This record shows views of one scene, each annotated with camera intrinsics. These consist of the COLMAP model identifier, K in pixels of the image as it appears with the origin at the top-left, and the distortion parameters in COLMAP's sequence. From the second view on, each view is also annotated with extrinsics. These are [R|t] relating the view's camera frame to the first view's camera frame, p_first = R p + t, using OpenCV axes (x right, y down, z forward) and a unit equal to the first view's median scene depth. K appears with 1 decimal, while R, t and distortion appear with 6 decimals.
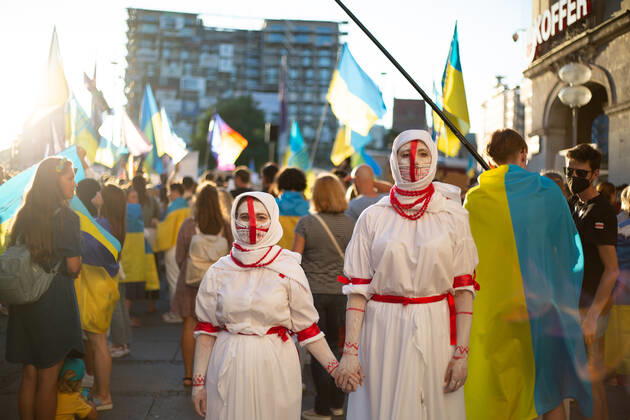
lens RADIAL K [[879.6, 0, 301.8], [0, 879.6, 207.9], [0, 0, 1]] dist [-0.037285, -0.020234]
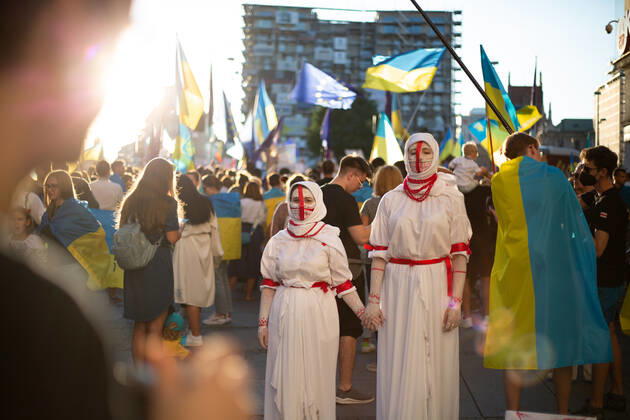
lens RADIAL K [[921.4, 0, 314.9], [0, 921.4, 197.6], [0, 0, 1]] dist [-0.014479, -0.046846]
pose [[0.991439, -0.005734, -0.130445, 0.146619], [0.005532, 0.999983, -0.001912, 0.009068], [0.130454, 0.001174, 0.991454, -0.388091]]
